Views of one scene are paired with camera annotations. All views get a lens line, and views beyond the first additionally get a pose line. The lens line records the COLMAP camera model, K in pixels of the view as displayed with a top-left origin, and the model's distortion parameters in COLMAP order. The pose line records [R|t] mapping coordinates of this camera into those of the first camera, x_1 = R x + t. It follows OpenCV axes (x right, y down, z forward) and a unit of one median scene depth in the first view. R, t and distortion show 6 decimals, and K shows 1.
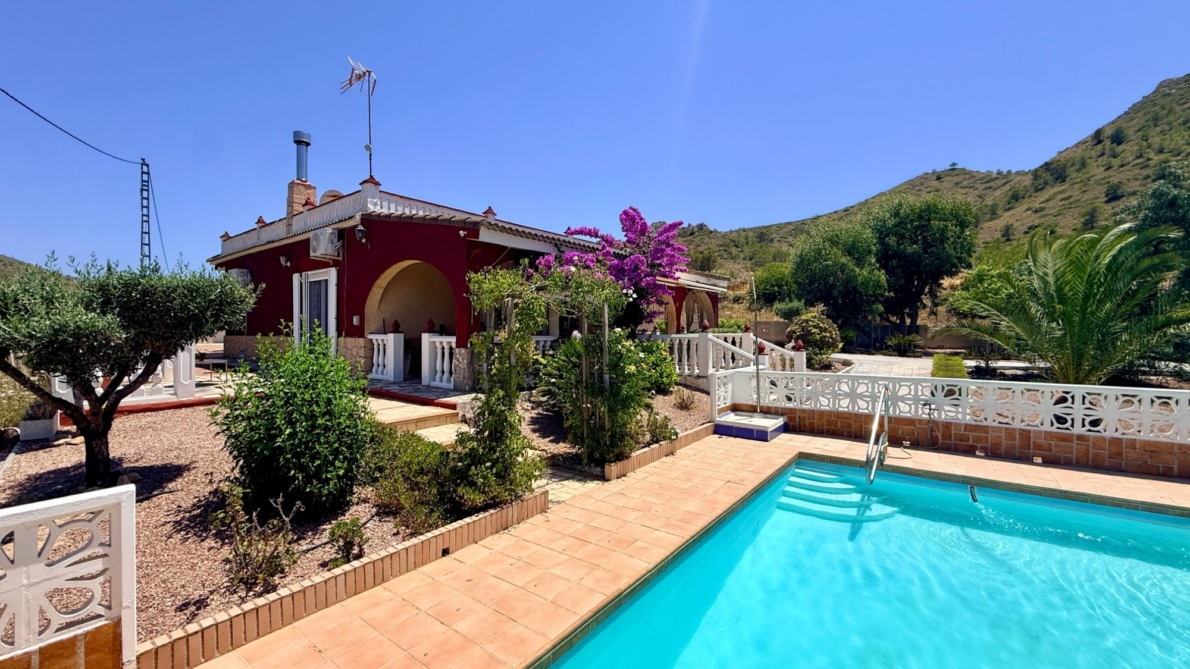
lens RADIAL K [[476.6, 0, 595.0], [0, 476.6, 334.5], [0, 0, 1]] dist [-0.001421, 0.000069]
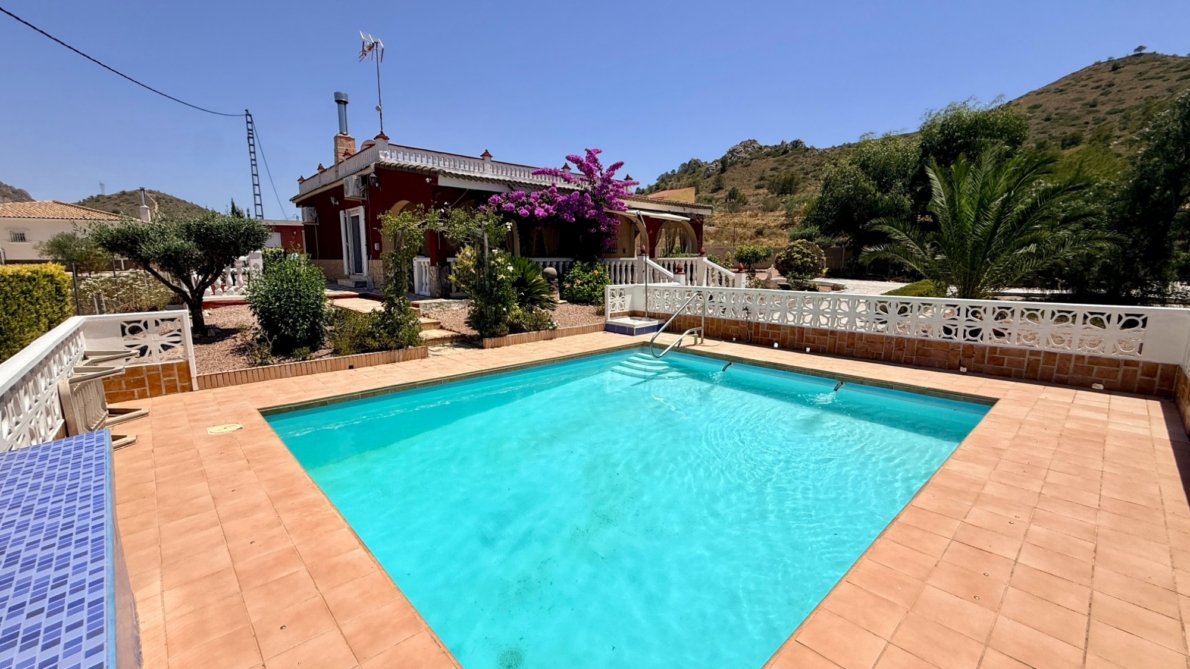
lens RADIAL K [[478.8, 0, 595.0], [0, 478.8, 334.5], [0, 0, 1]] dist [-0.000407, 0.000067]
pose [[0.984483, 0.027899, -0.173247, 0.332638], [-0.002285, 0.989235, 0.146321, 0.015742], [0.175464, -0.143655, 0.973949, -0.230029]]
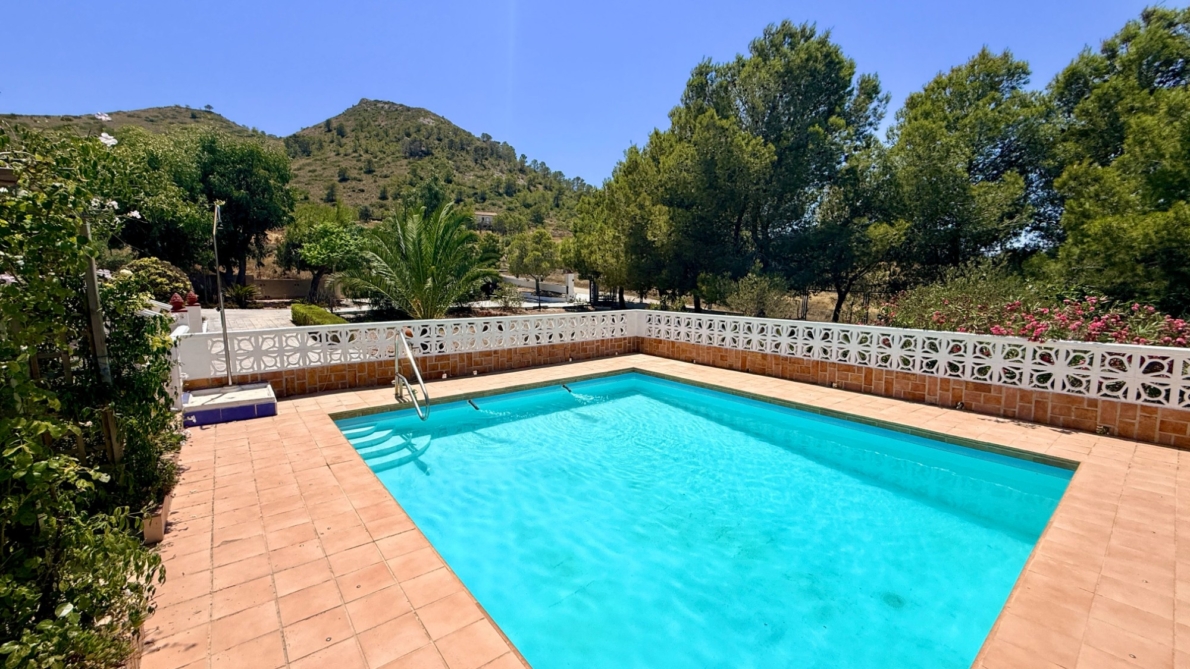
lens RADIAL K [[472.4, 0, 595.0], [0, 472.4, 334.5], [0, 0, 1]] dist [0.000392, 0.000018]
pose [[0.241887, -0.104162, 0.964697, -0.178973], [0.007399, 0.994390, 0.105513, 0.004896], [-0.970276, -0.018385, 0.241301, 0.189105]]
